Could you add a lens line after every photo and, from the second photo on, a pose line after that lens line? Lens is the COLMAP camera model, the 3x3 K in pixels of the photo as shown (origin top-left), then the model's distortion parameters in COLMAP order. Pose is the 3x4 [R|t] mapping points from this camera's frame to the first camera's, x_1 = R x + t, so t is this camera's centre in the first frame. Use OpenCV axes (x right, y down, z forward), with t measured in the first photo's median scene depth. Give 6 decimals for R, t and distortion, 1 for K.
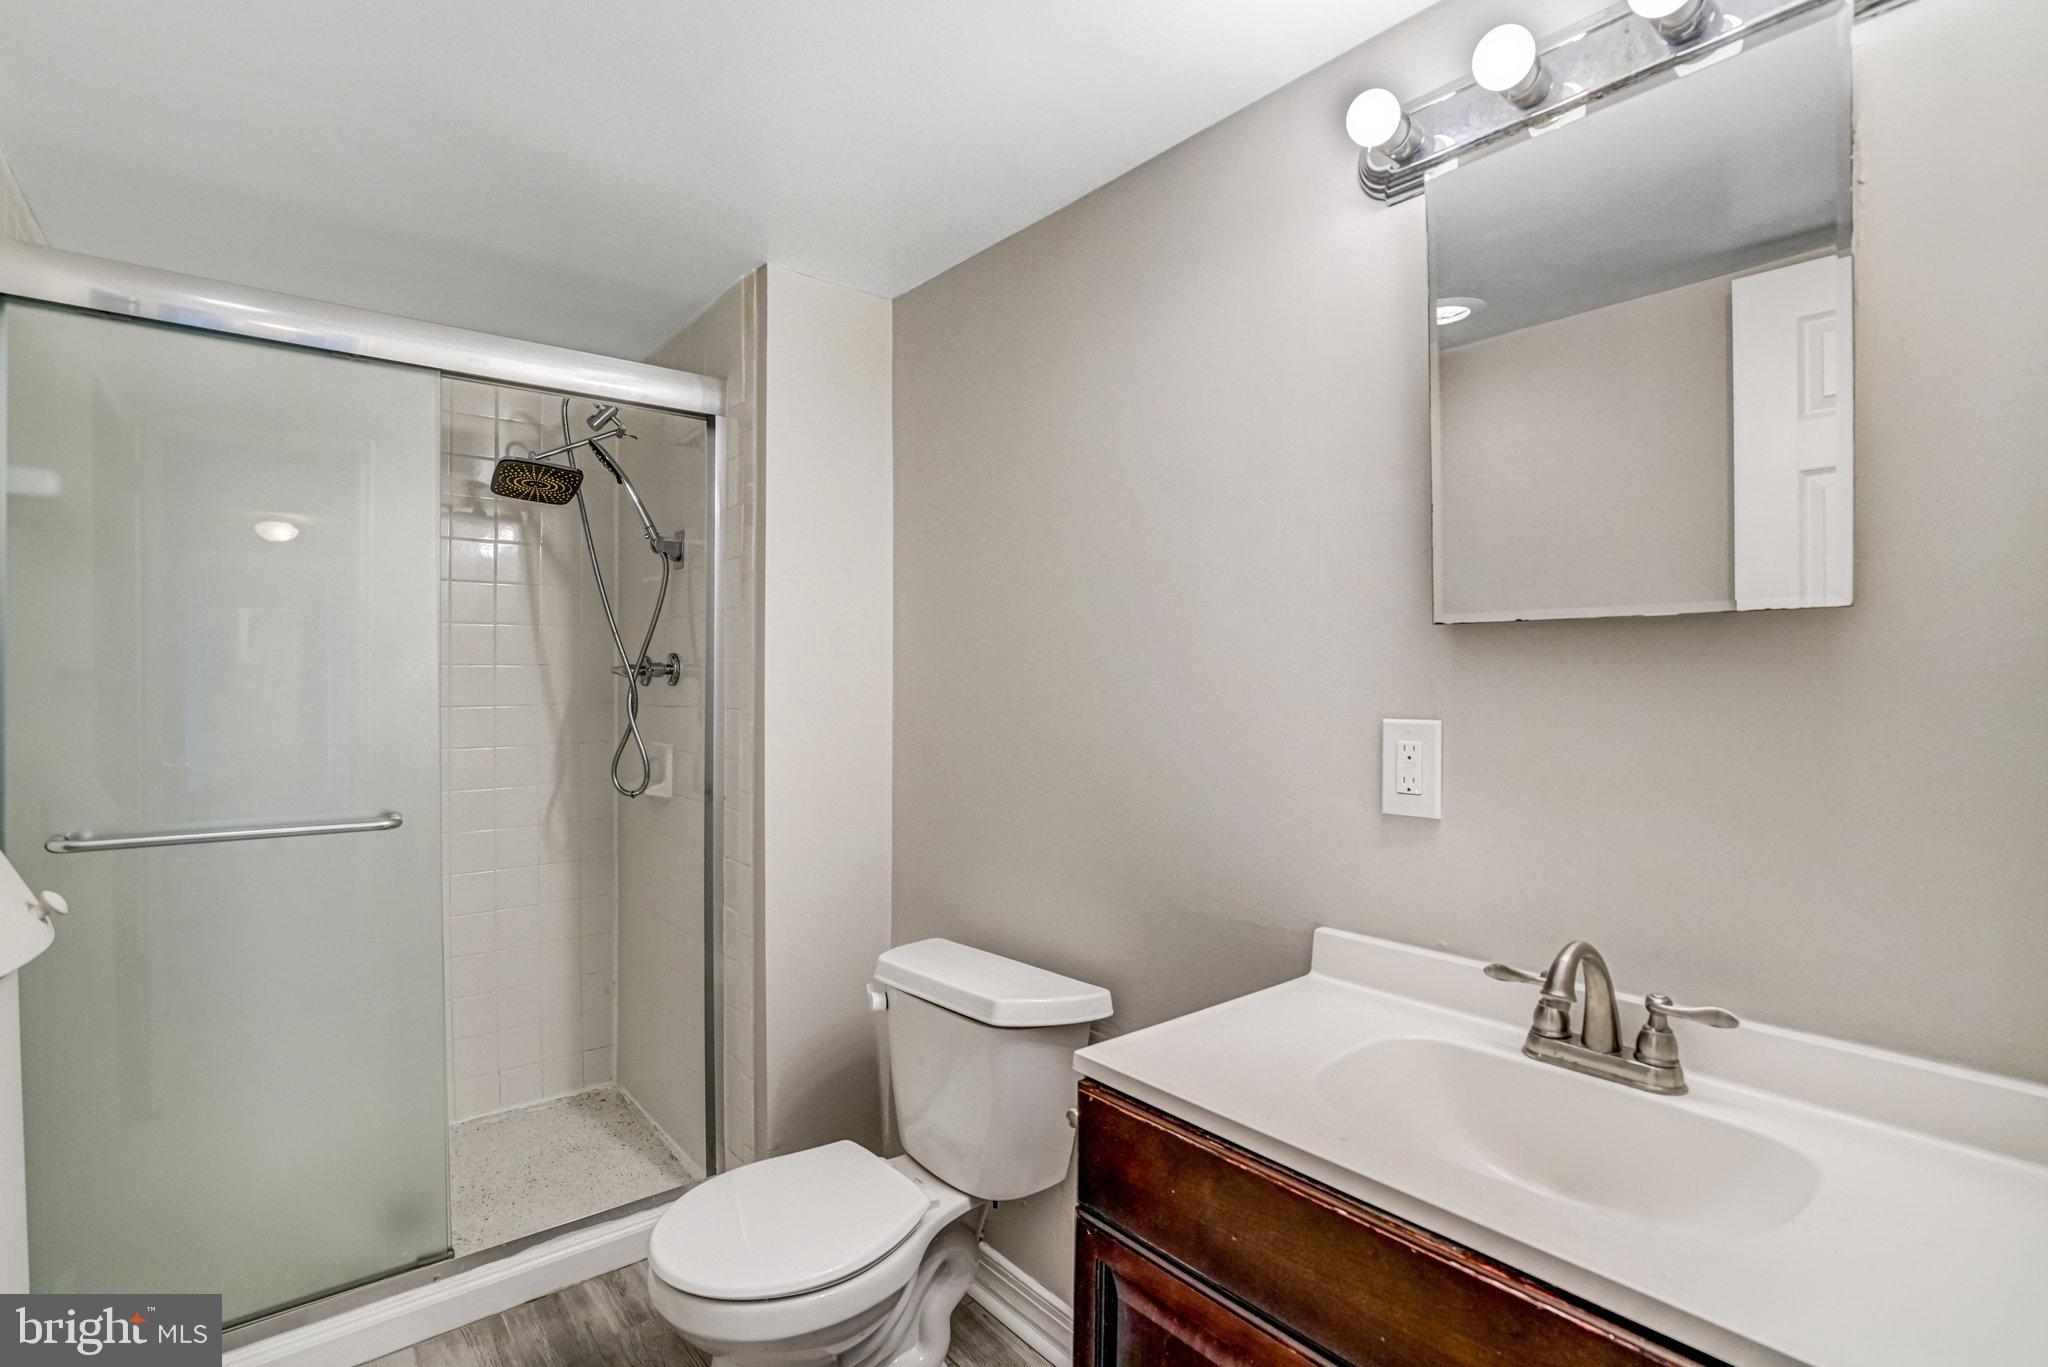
lens RADIAL K [[948.6, 0, 1029.6], [0, 948.6, 691.3], [0, 0, 1]] dist [-0.002050, 0.000057]
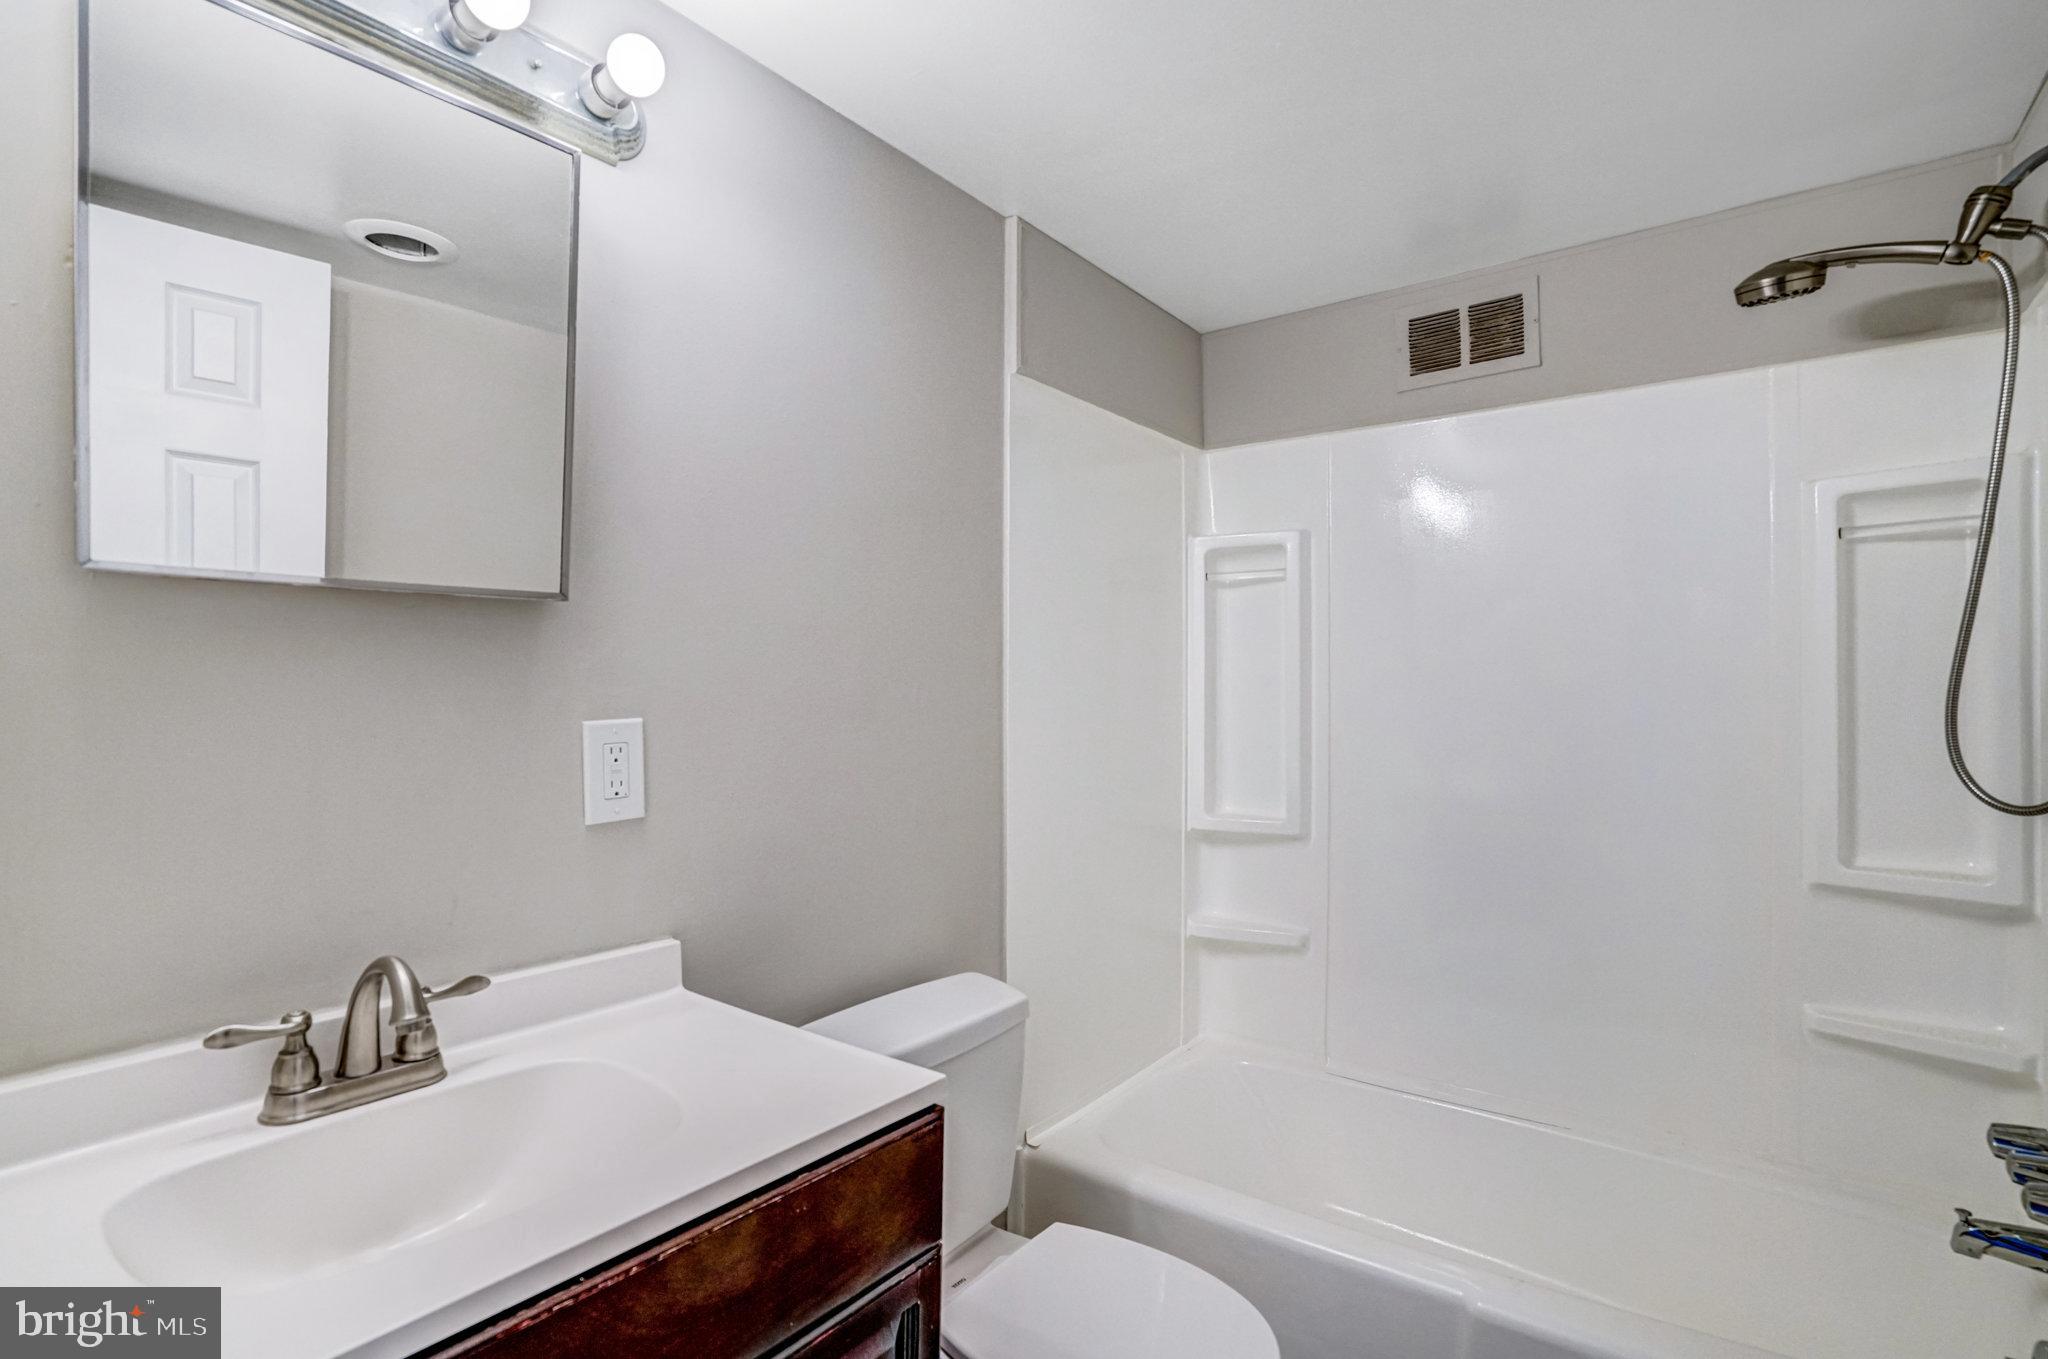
lens RADIAL K [[948.6, 0, 1029.6], [0, 948.6, 687.3], [0, 0, 1]] dist [-0.002050, 0.000057]
pose [[-0.194572, -0.004787, 0.980877, -0.461131], [-0.004460, 0.999982, 0.003995, -0.007163], [-0.980878, -0.003597, -0.194589, 0.574450]]
